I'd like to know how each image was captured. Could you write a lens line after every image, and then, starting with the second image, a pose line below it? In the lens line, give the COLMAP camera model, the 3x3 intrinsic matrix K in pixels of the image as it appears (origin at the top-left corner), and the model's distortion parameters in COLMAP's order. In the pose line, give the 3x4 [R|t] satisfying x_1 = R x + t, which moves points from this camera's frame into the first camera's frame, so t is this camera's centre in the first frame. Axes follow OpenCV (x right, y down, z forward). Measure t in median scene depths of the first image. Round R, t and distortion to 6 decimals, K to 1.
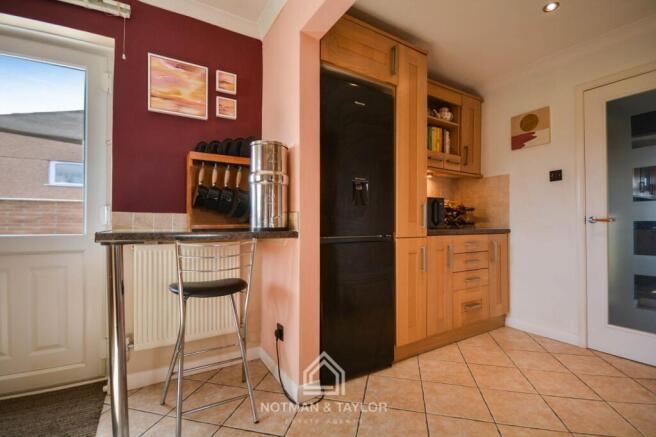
lens RADIAL K [[300.1, 0, 329.1], [0, 300.1, 218.1], [0, 0, 1]] dist [0.003491, -0.000548]
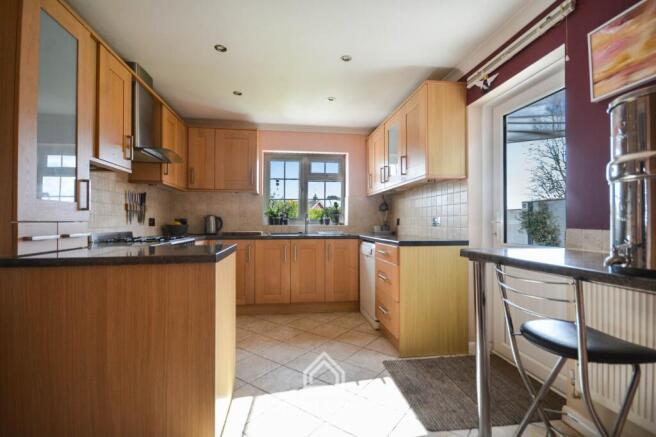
lens RADIAL K [[300.1, 0, 328.9], [0, 300.1, 217.5], [0, 0, 1]] dist [0.003491, -0.000548]
pose [[-0.392066, -0.009686, -0.919886, 0.440567], [-0.001341, 0.999950, -0.009958, -0.042216], [0.919936, -0.002671, -0.392059, 0.693598]]
